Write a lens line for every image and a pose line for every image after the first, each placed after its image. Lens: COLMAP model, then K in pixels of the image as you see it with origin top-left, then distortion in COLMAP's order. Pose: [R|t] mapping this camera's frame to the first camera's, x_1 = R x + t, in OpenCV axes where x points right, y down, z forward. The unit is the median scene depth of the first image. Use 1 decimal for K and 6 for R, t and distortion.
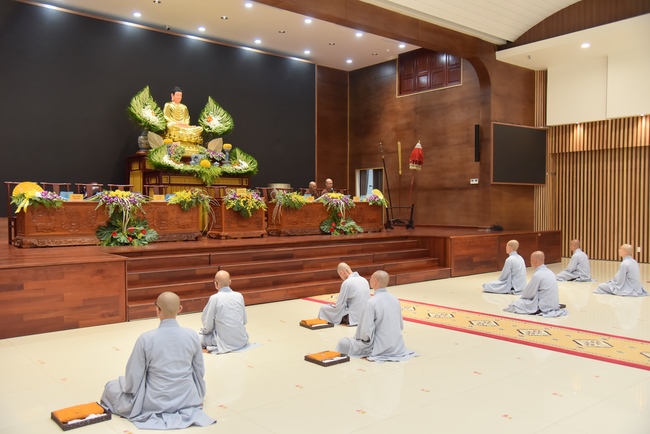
lens RADIAL K [[564.0, 0, 325.1], [0, 564.0, 218.3], [0, 0, 1]] dist [-0.009760, 0.001435]
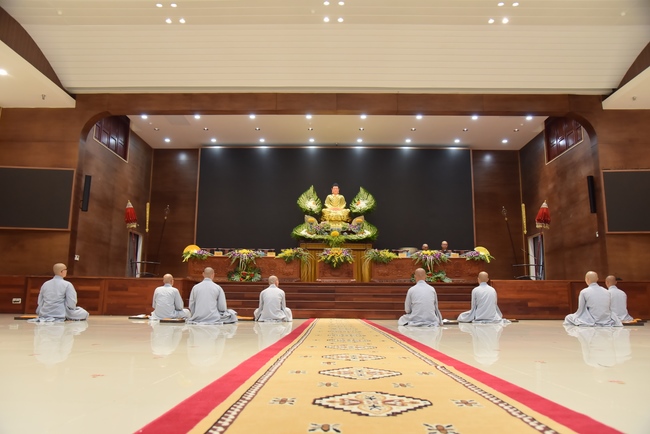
lens RADIAL K [[499.9, 0, 324.6], [0, 499.9, 215.3], [0, 0, 1]] dist [-0.057050, 0.009919]
pose [[0.747372, -0.110260, -0.655193, 0.521538], [-0.027319, 0.980200, -0.196117, 0.089345], [0.663844, 0.164472, 0.729562, 0.085024]]
